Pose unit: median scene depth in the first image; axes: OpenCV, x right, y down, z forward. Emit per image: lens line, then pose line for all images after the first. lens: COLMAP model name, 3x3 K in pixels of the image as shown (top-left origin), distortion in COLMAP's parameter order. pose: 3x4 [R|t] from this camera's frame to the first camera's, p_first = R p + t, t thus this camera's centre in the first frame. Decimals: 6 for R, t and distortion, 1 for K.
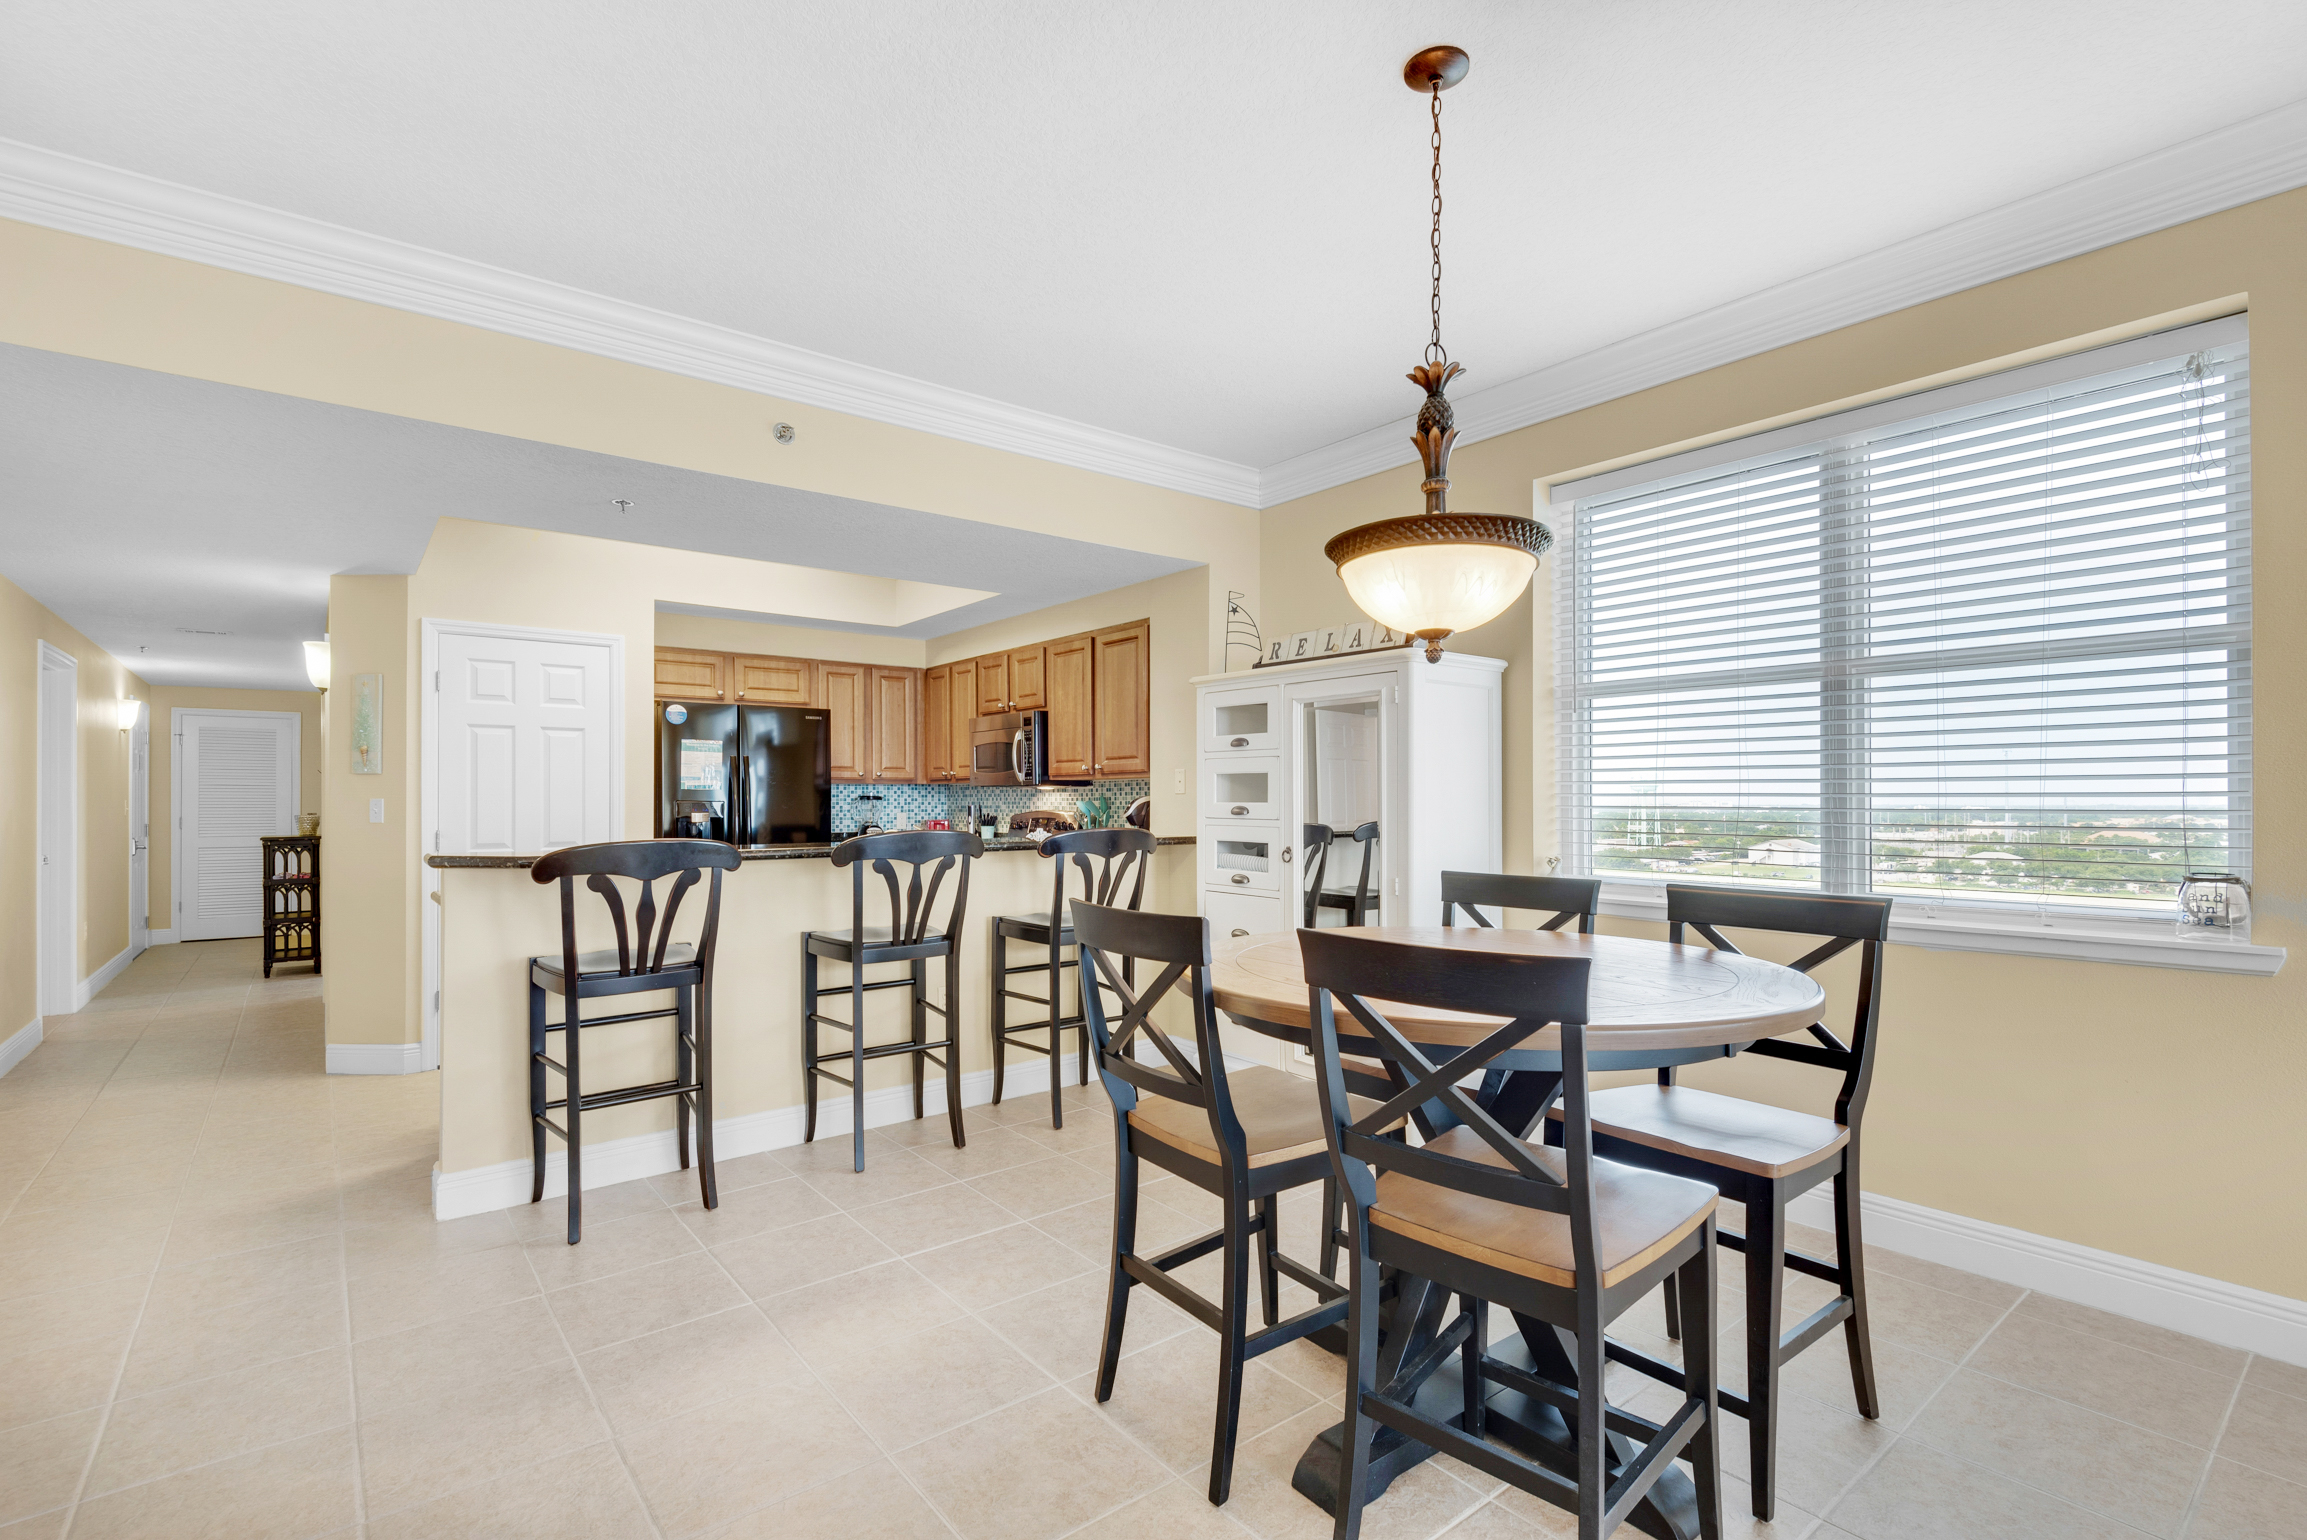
lens RADIAL K [[1050.5, 0, 1170.9], [0, 1050.5, 794.6], [0, 0, 1]] dist [-0.000533, -0.000508]
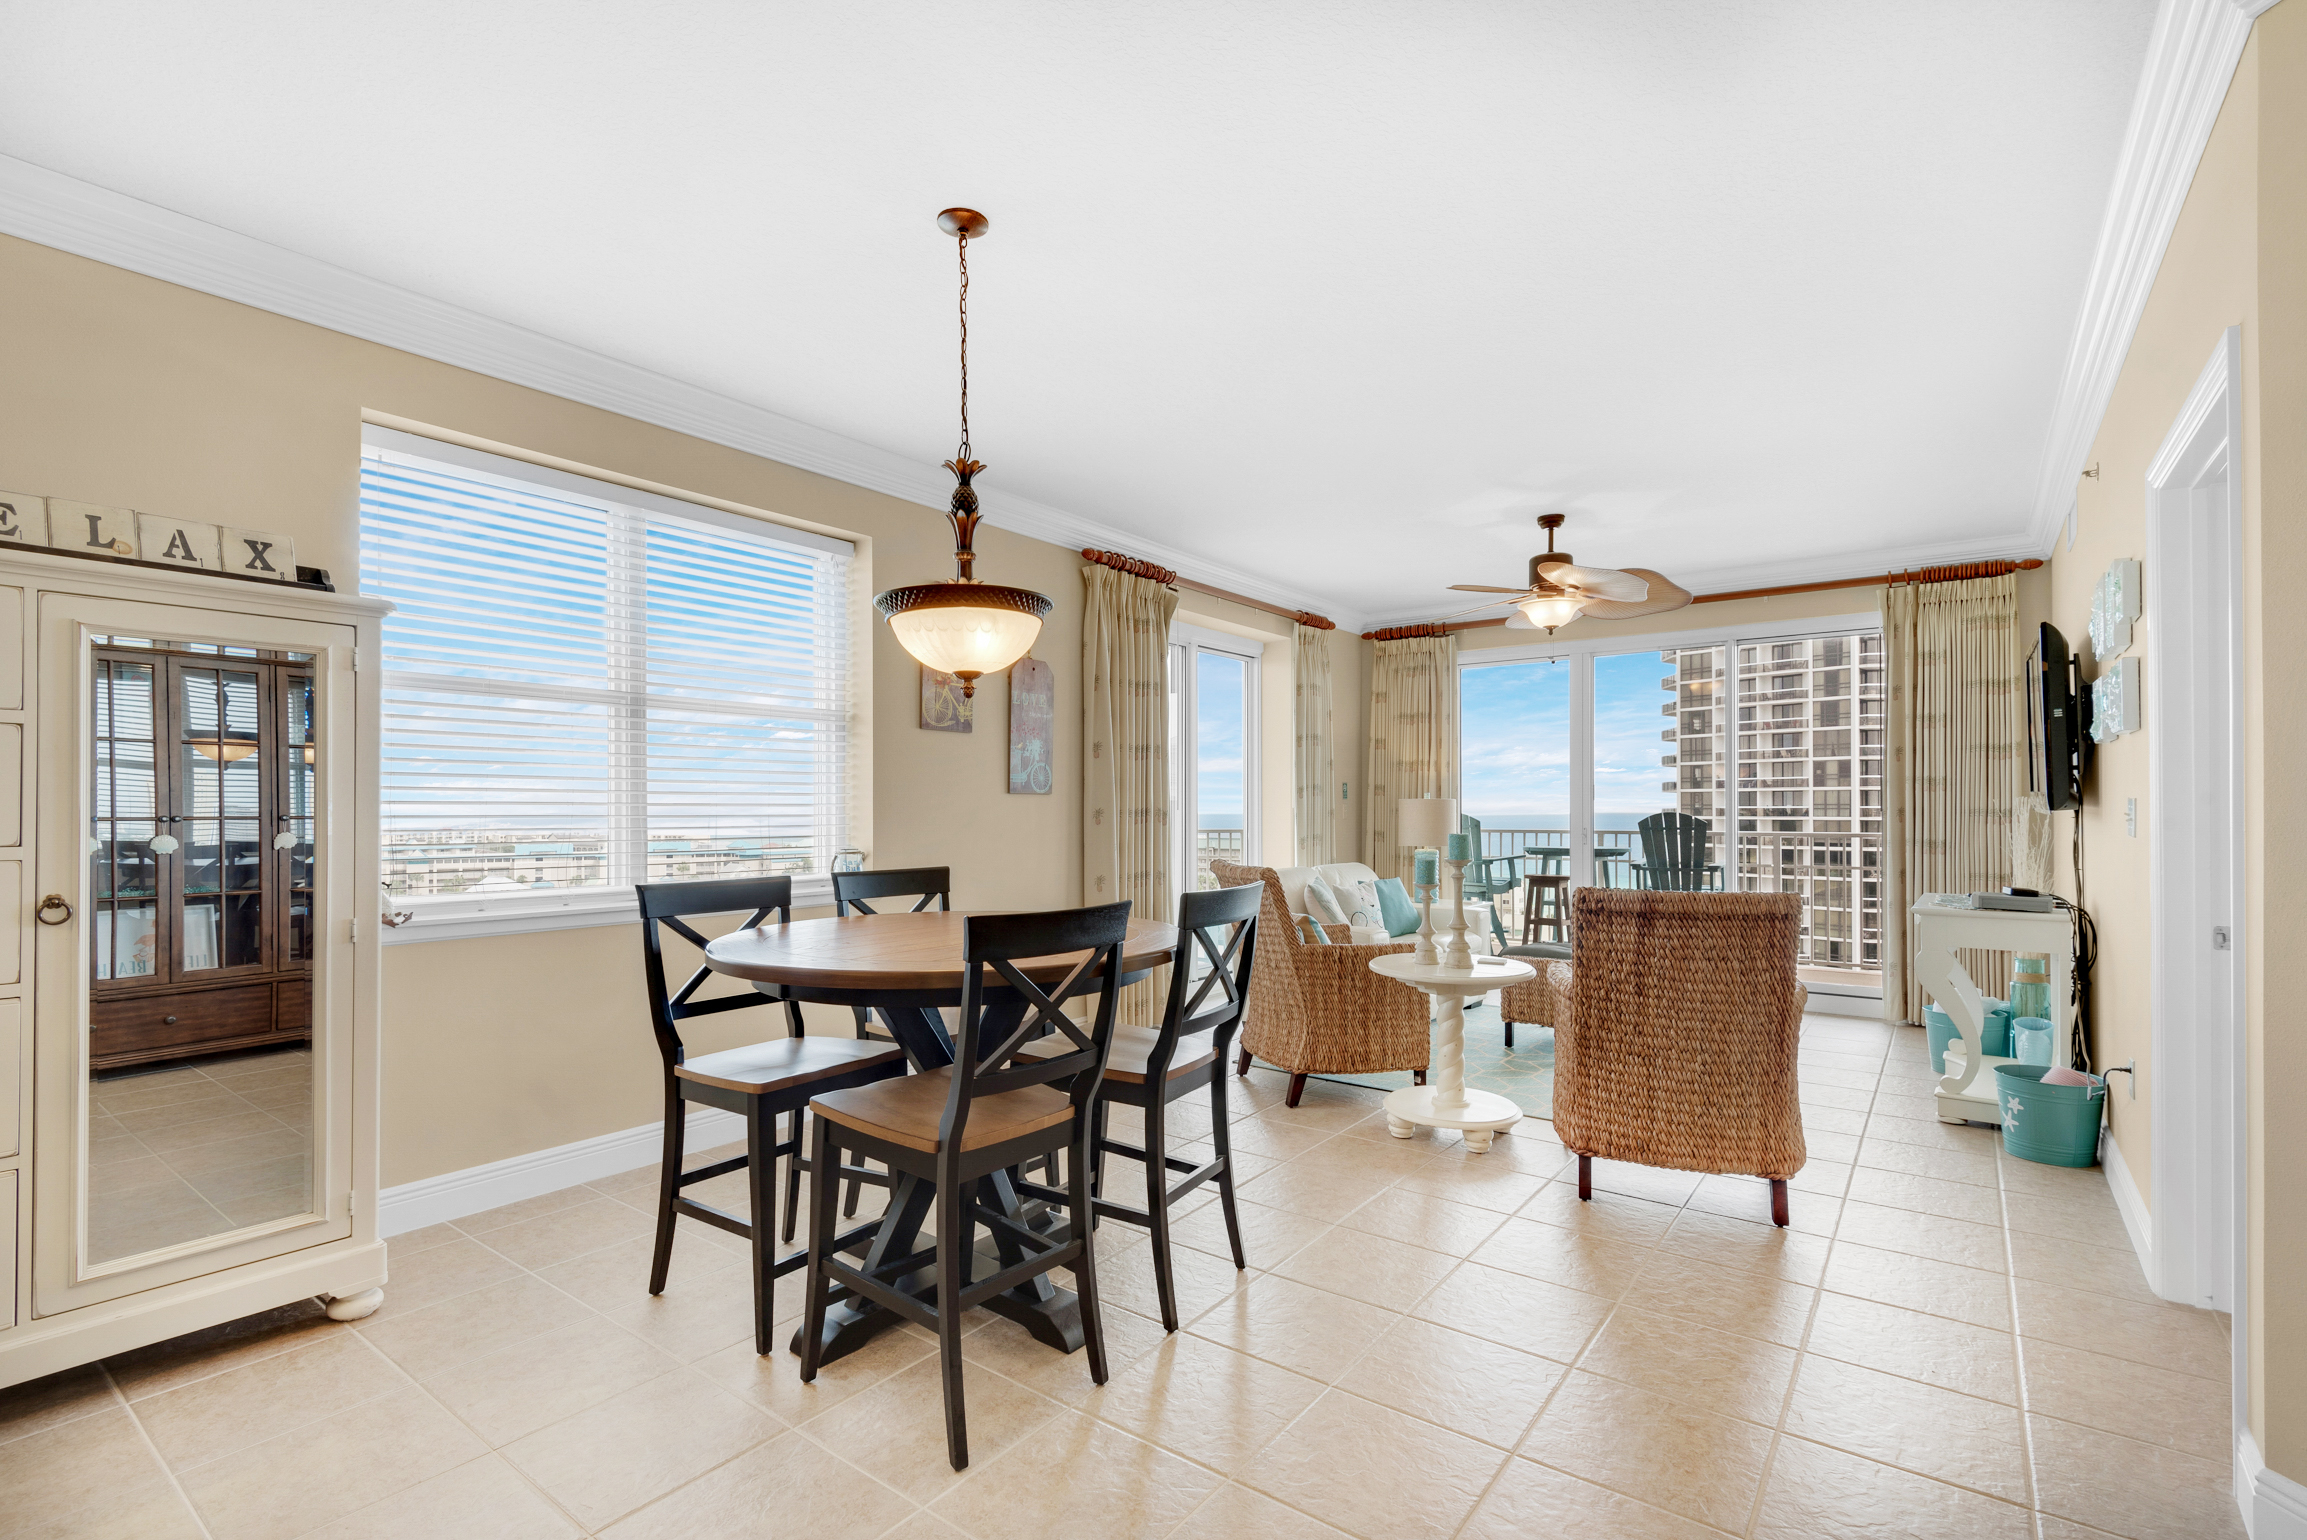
lens RADIAL K [[1050.5, 0, 1170.9], [0, 1050.5, 794.6], [0, 0, 1]] dist [-0.000533, -0.000508]
pose [[-0.244958, 0.010224, 0.969480, -0.376904], [-0.002877, 0.999932, -0.011272, 0.001871], [-0.969529, -0.005550, -0.244912, 0.397495]]
